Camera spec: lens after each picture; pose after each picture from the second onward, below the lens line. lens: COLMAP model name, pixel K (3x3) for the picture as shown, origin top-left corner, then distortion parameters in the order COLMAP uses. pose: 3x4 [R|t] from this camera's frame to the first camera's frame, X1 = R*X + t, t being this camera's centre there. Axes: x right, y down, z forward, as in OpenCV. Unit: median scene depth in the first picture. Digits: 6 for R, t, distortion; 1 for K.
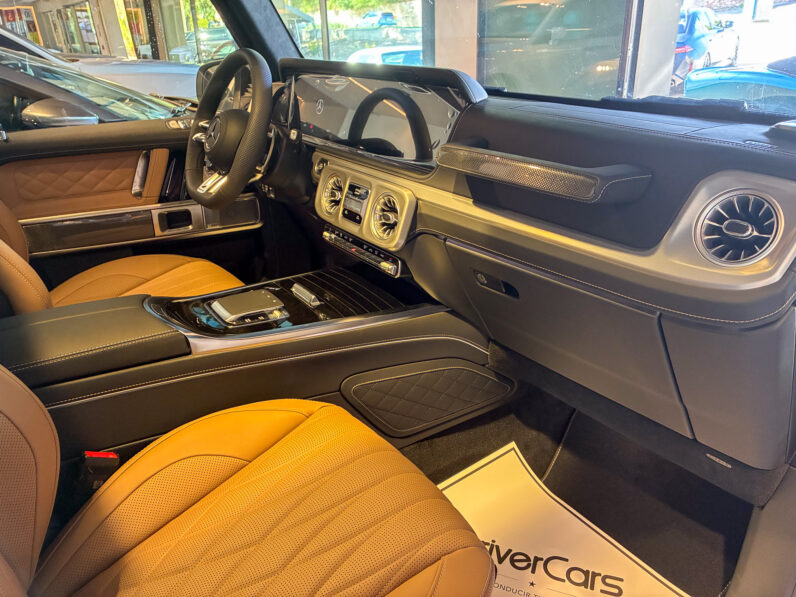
lens RADIAL K [[616.6, 0, 382.5], [0, 616.6, 313.4], [0, 0, 1]] dist [0.032016, -0.053276]
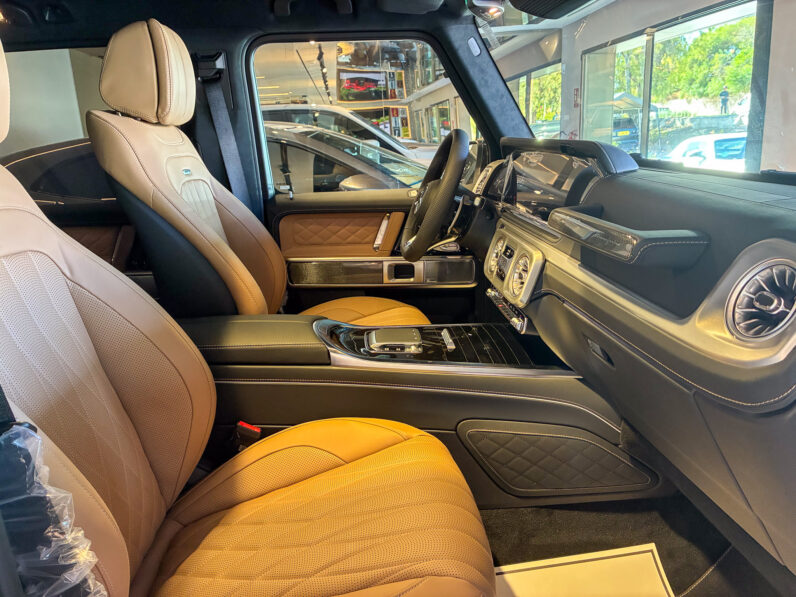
lens RADIAL K [[616.6, 0, 380.7], [0, 616.6, 308.0], [0, 0, 1]] dist [0.032016, -0.053276]
pose [[0.854301, 0.128182, -0.503726, 0.305593], [-0.197038, 0.976648, -0.085642, 0.032298], [0.480985, 0.172417, 0.859608, -0.016893]]
